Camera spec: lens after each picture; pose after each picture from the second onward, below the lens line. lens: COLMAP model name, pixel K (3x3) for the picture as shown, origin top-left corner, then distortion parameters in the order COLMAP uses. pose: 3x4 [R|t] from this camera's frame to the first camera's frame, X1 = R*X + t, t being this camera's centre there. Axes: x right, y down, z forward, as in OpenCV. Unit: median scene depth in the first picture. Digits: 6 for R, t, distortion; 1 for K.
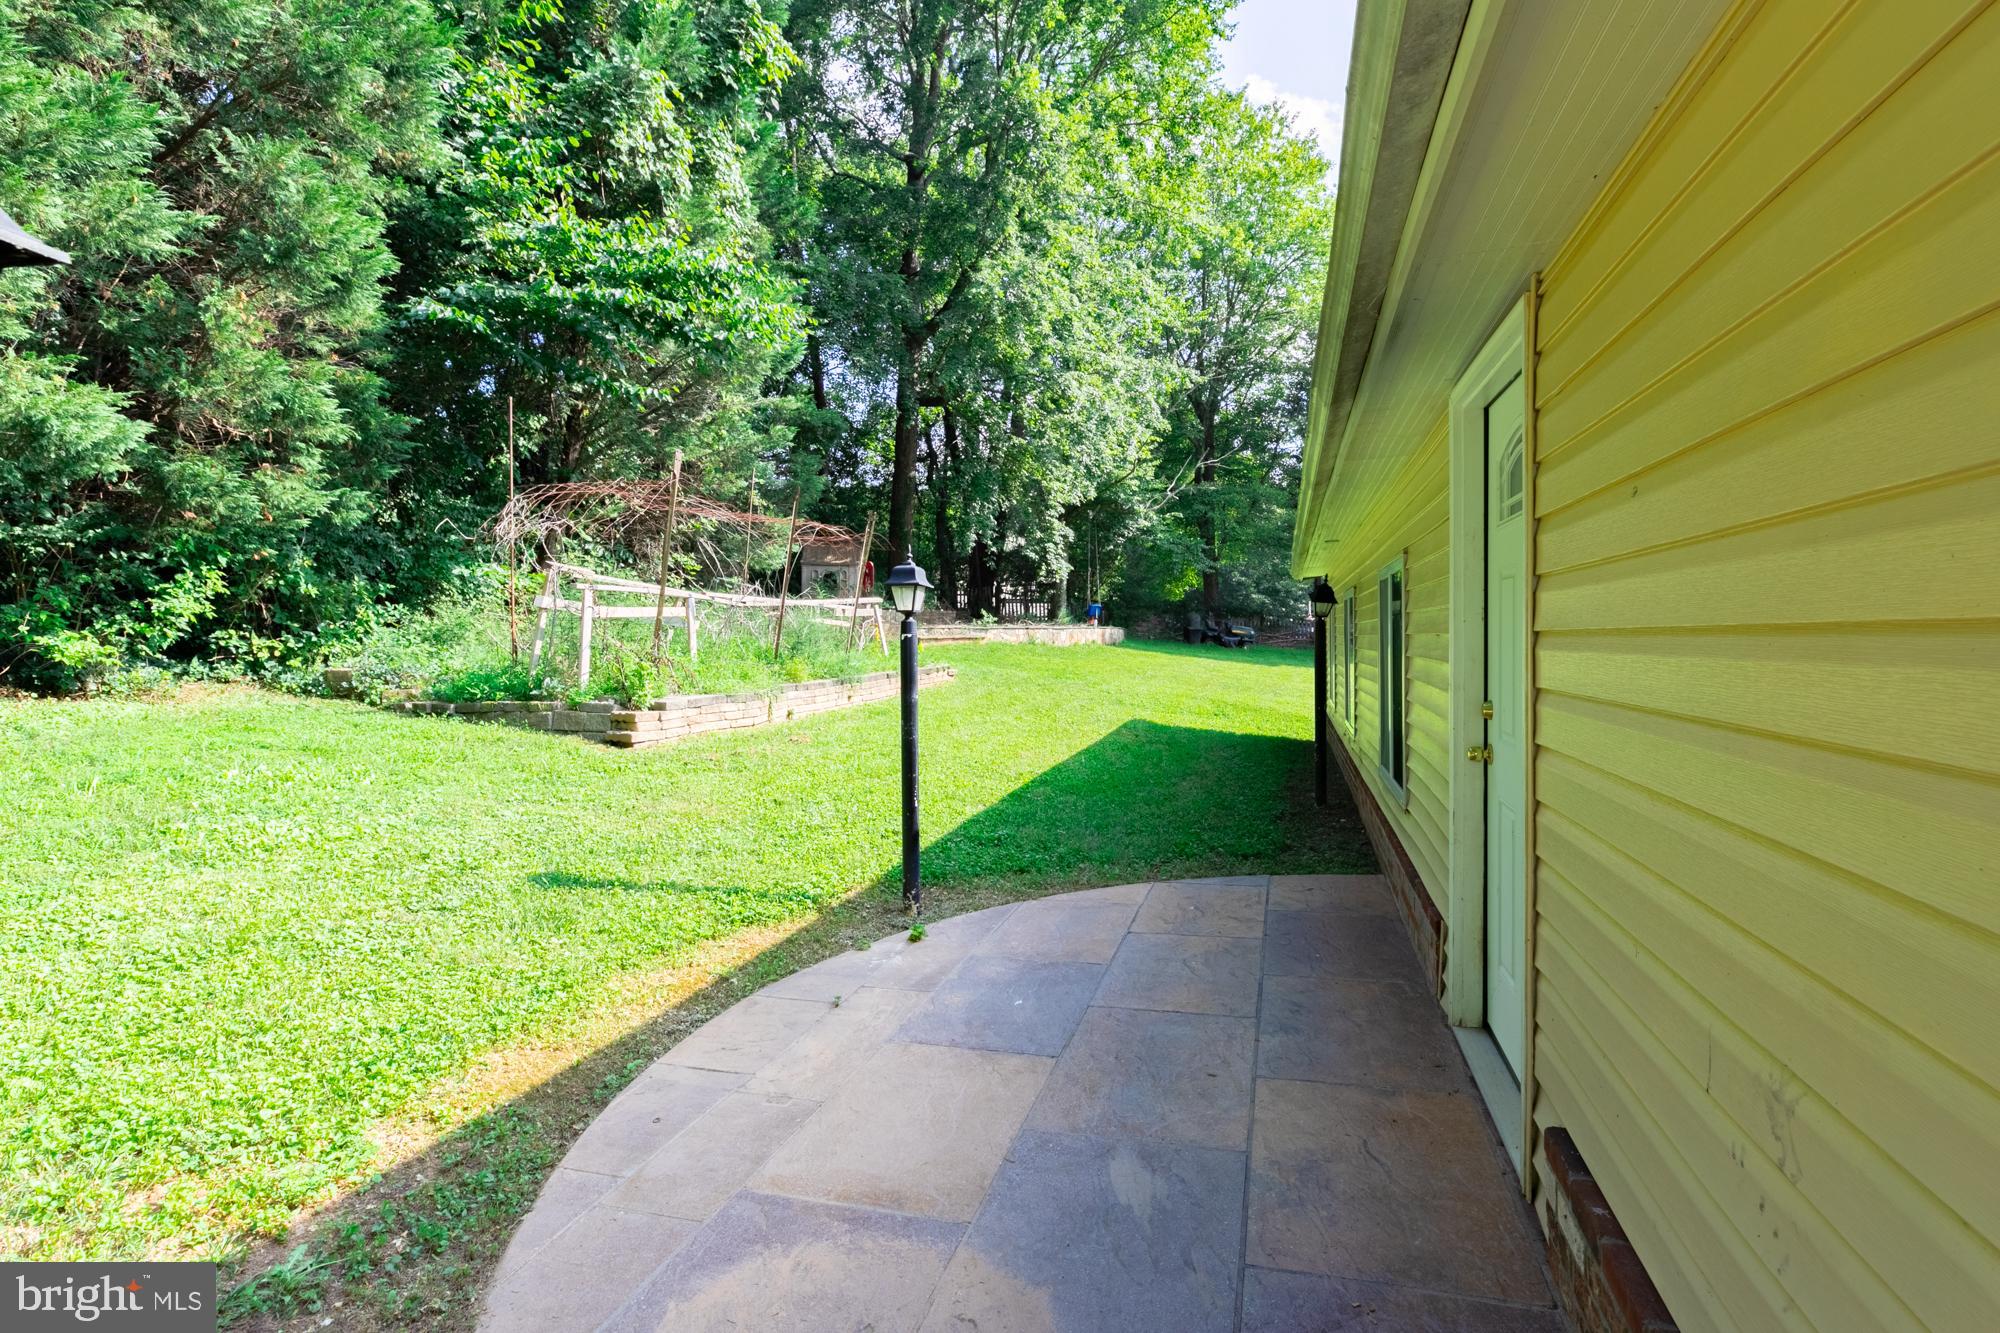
lens RADIAL K [[964.0, 0, 998.7], [0, 964.0, 657.5], [0, 0, 1]] dist [0.000202, -0.000054]
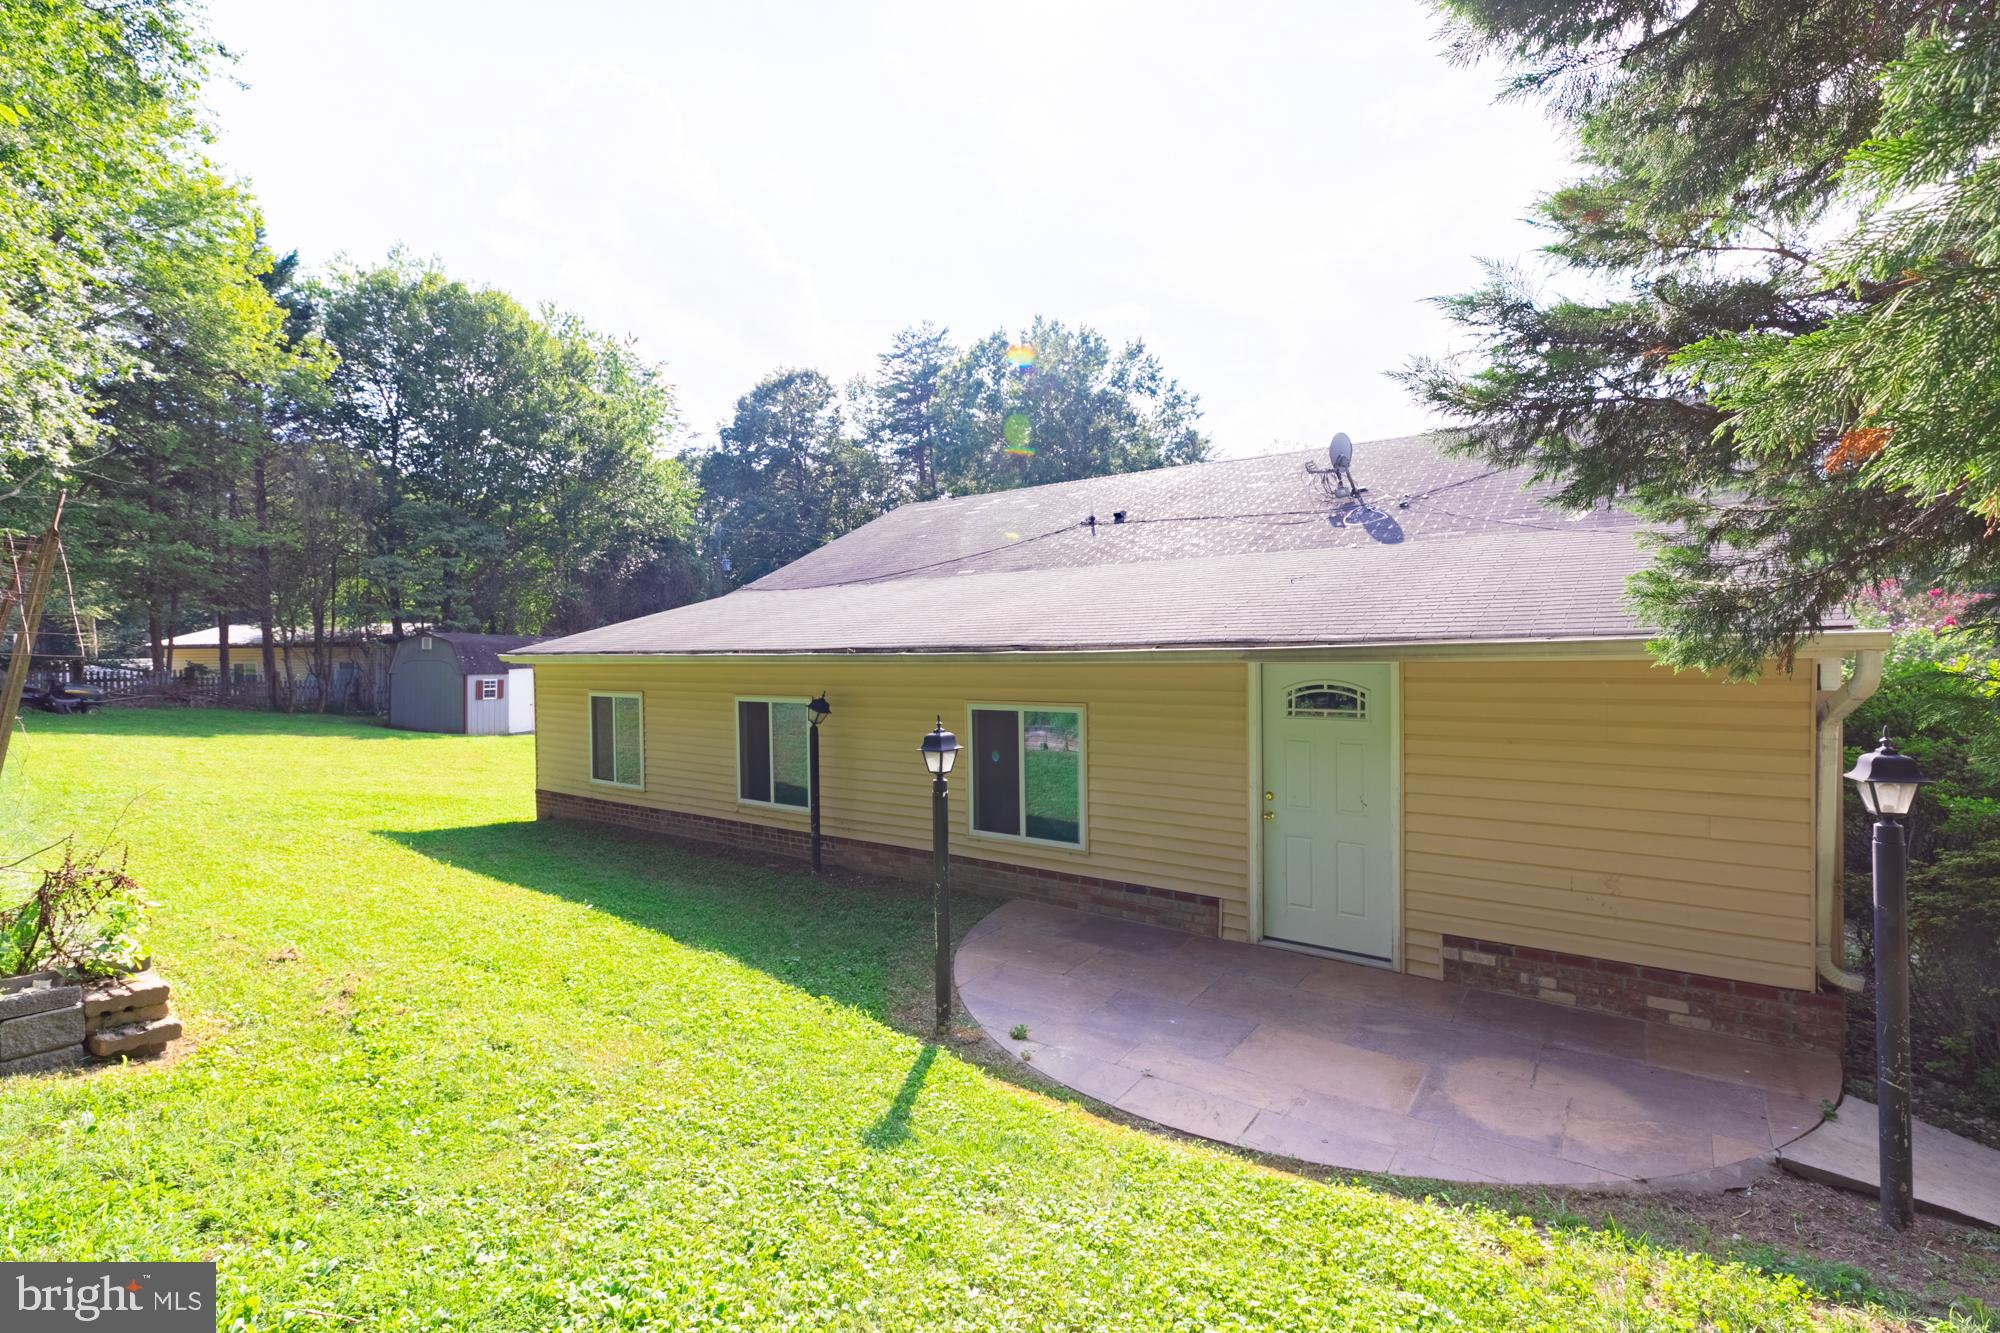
lens RADIAL K [[904.6, 0, 1000.1], [0, 904.6, 665.2], [0, 0, 1]] dist [0.005158, -0.000406]
pose [[0.316769, -0.005226, 0.948488, -1.604825], [0.022255, 0.999750, -0.001924, -0.247913], [-0.948242, 0.021718, 0.316806, 0.860896]]
